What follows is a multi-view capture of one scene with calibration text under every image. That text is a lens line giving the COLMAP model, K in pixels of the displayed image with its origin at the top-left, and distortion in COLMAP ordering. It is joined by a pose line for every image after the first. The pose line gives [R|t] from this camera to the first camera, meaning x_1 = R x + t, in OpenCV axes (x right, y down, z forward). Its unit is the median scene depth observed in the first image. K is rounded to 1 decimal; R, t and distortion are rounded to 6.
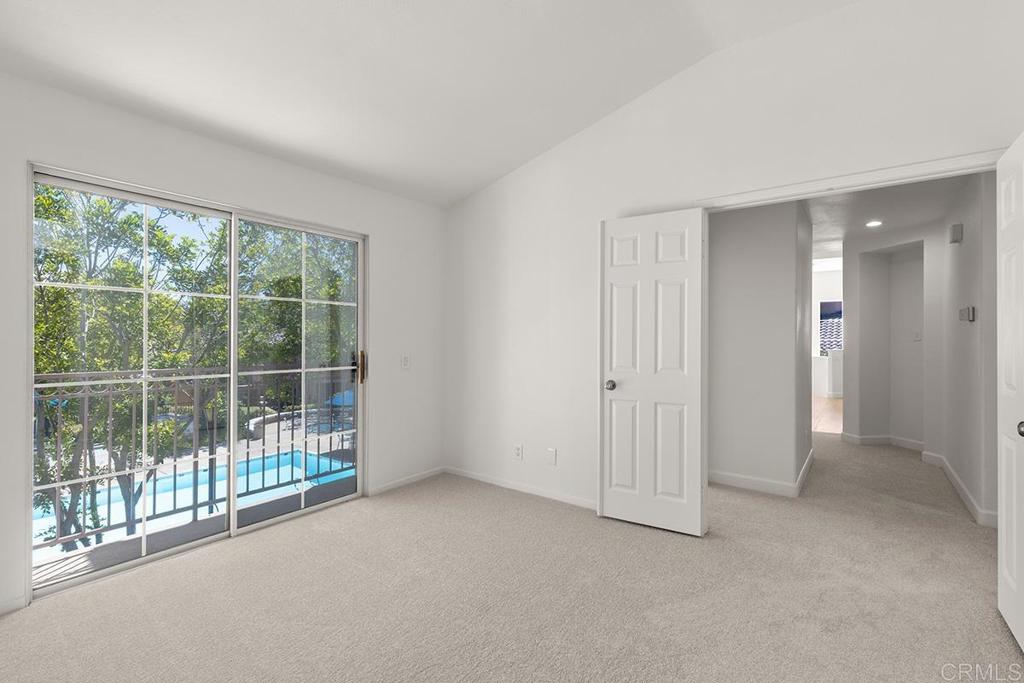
lens RADIAL K [[453.3, 0, 538.6], [0, 453.3, 340.2], [0, 0, 1]] dist [0.001509, 0.000544]
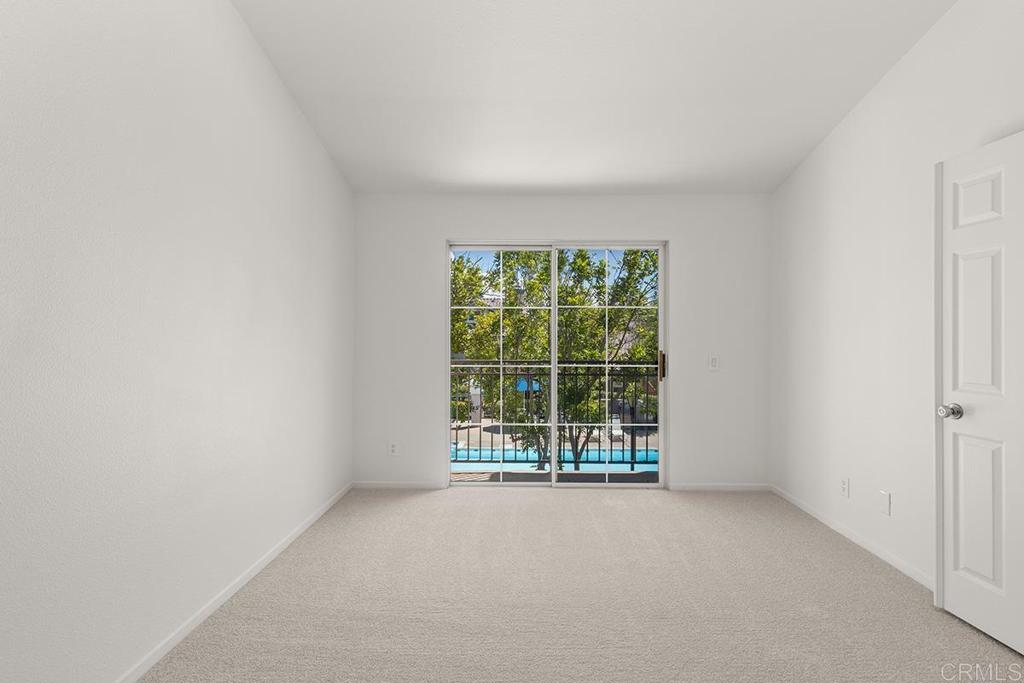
lens RADIAL K [[465.5, 0, 520.6], [0, 465.5, 335.6], [0, 0, 1]] dist [0.001943, 0.000475]
pose [[0.586558, -0.004925, -0.809892, 0.306366], [-0.004447, 0.999947, -0.009301, -0.000092], [0.809895, 0.009057, 0.586505, 0.094503]]
